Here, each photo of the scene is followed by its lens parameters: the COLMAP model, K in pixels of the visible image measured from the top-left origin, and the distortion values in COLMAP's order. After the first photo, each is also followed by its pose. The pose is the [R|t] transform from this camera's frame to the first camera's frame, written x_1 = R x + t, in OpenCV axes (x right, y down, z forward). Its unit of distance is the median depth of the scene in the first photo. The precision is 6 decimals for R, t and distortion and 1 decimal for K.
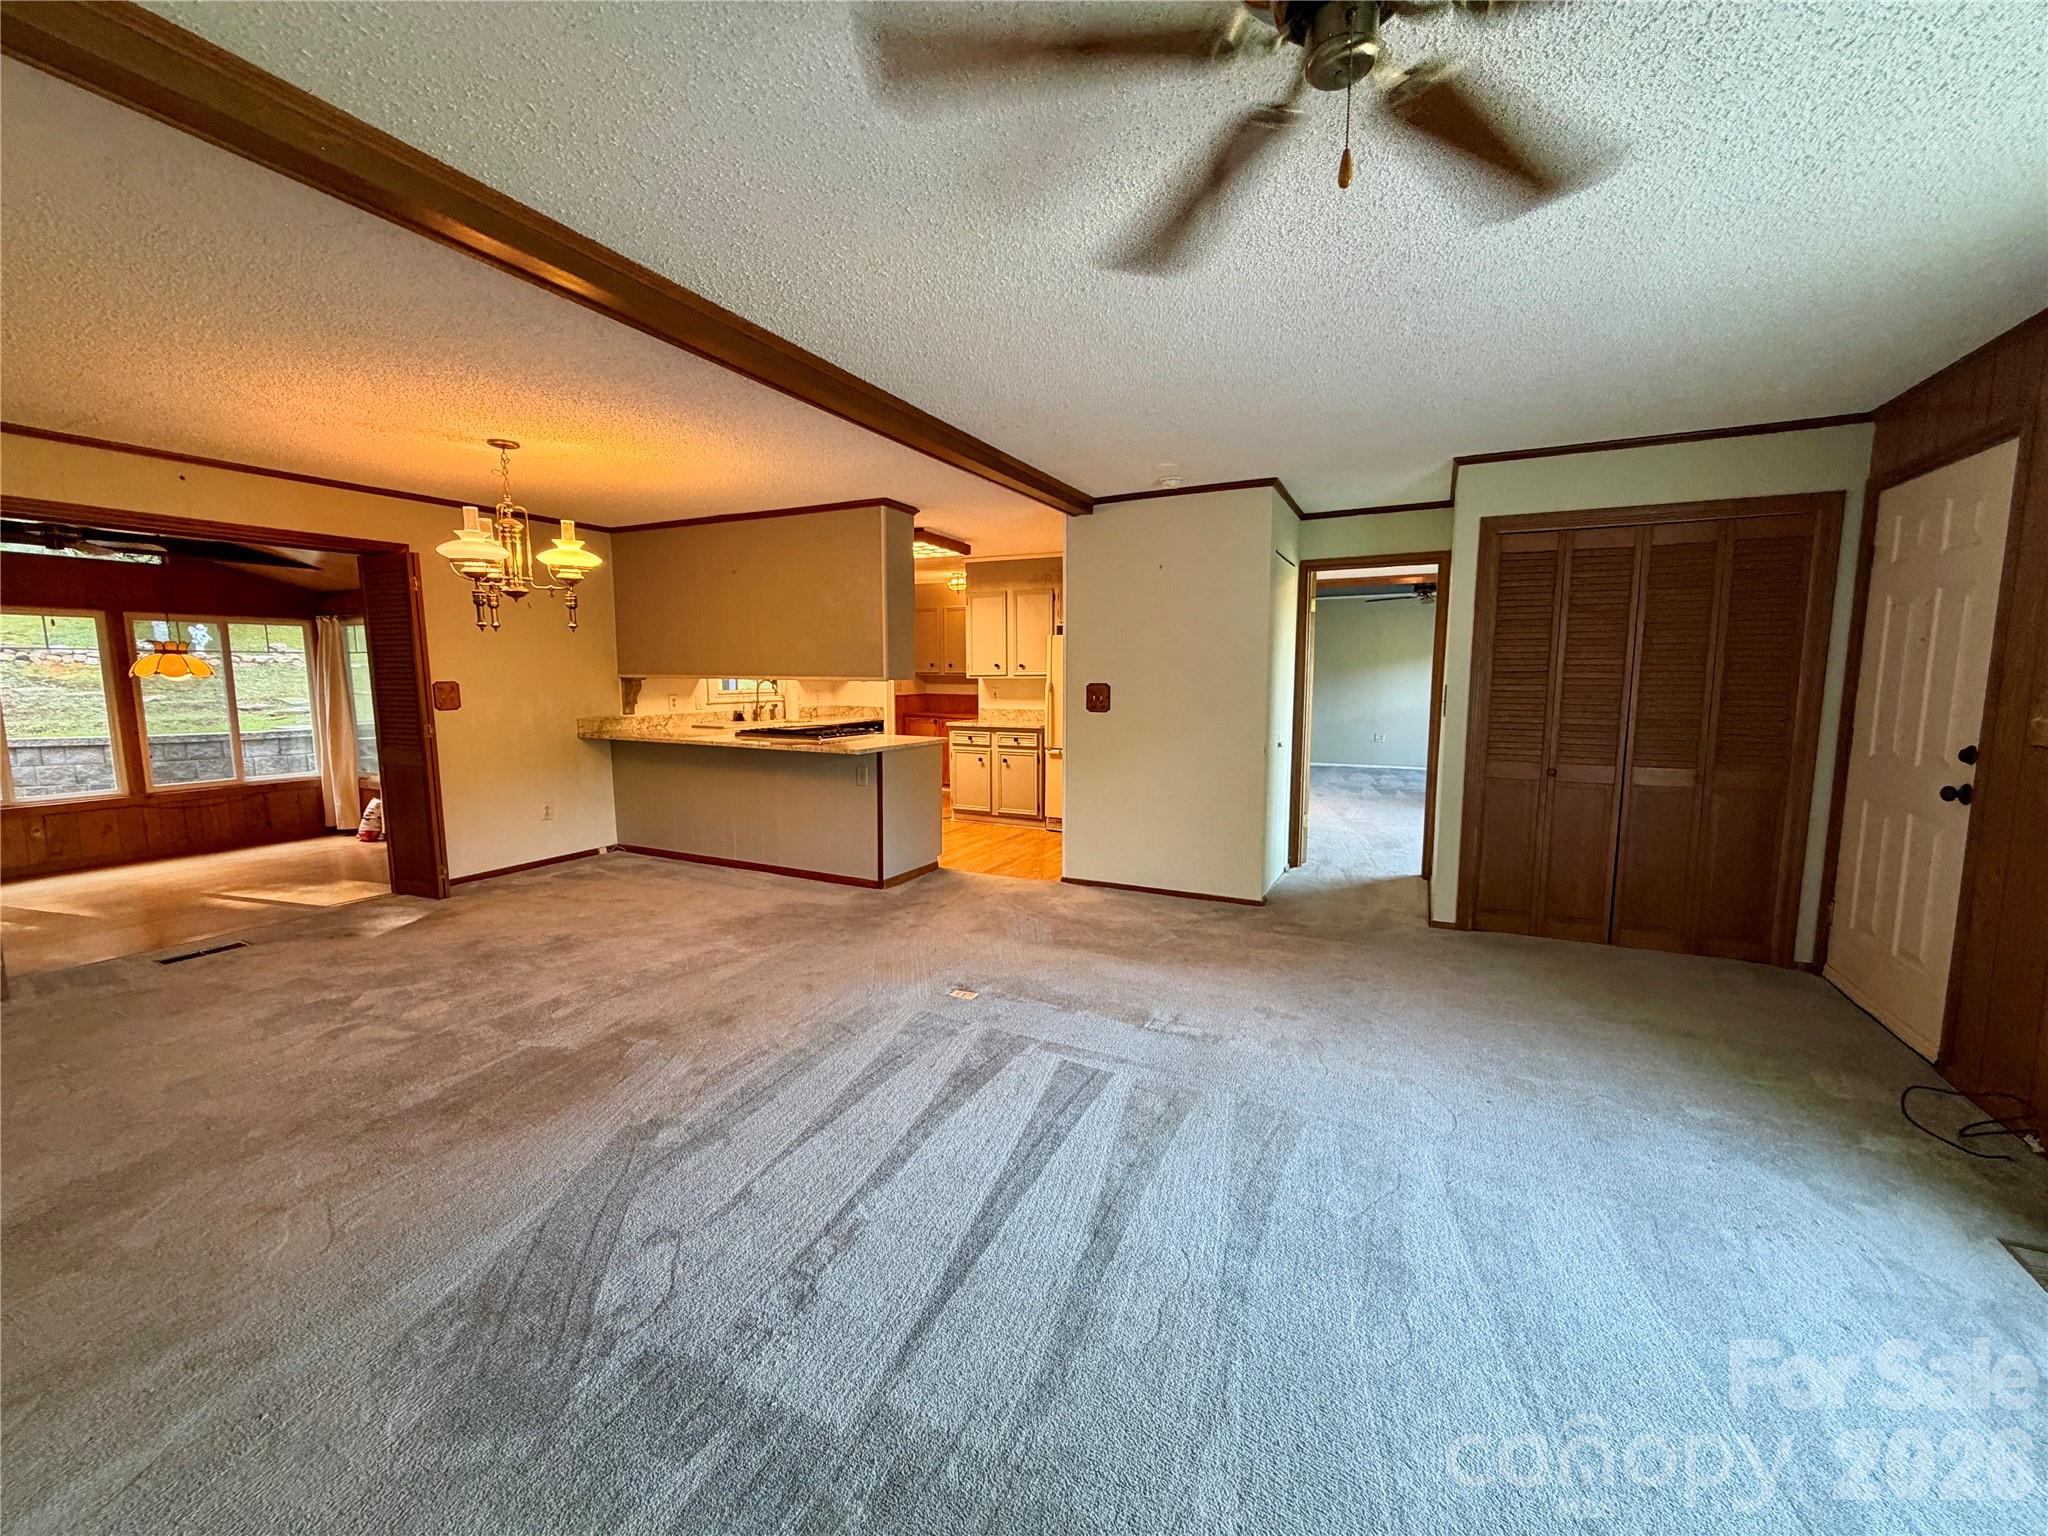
lens RADIAL K [[816.3, 0, 1017.0], [0, 816.3, 769.8], [0, 0, 1]] dist [0.000278, -0.000165]
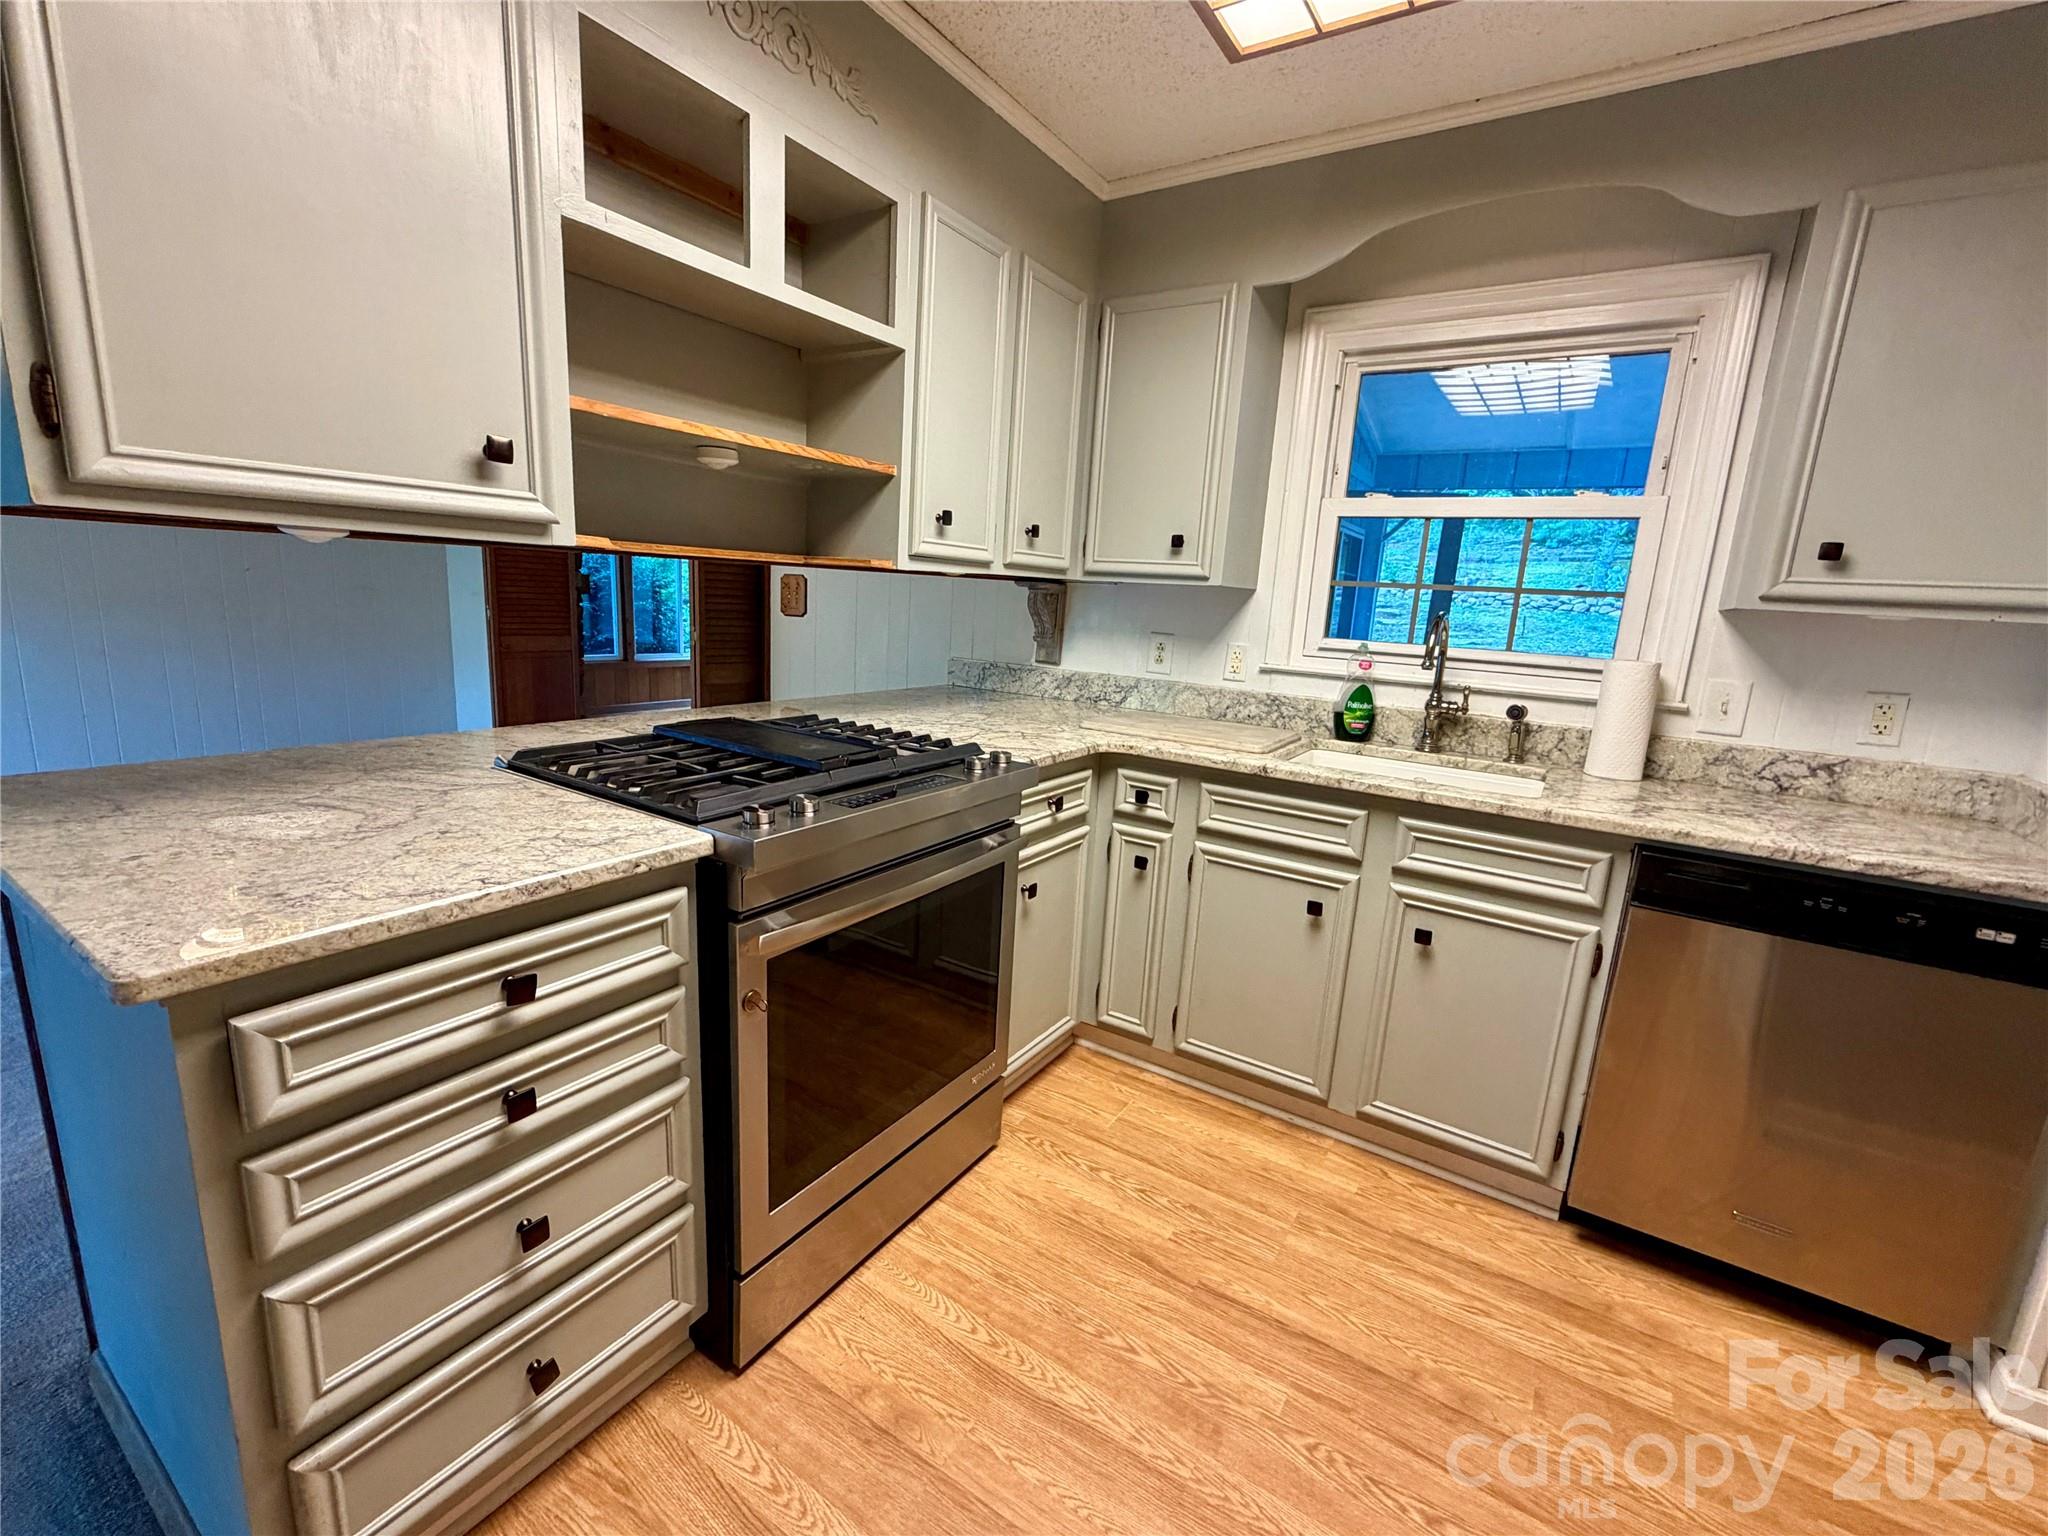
lens RADIAL K [[872.1, 0, 1019.7], [0, 872.1, 769.5], [0, 0, 1]] dist [-0.000819, -0.000365]
pose [[-0.113637, 0.190230, -0.975141, 0.031292], [-0.175121, 0.962296, 0.208132, -0.162633], [0.977967, 0.194419, -0.076039, 1.519950]]
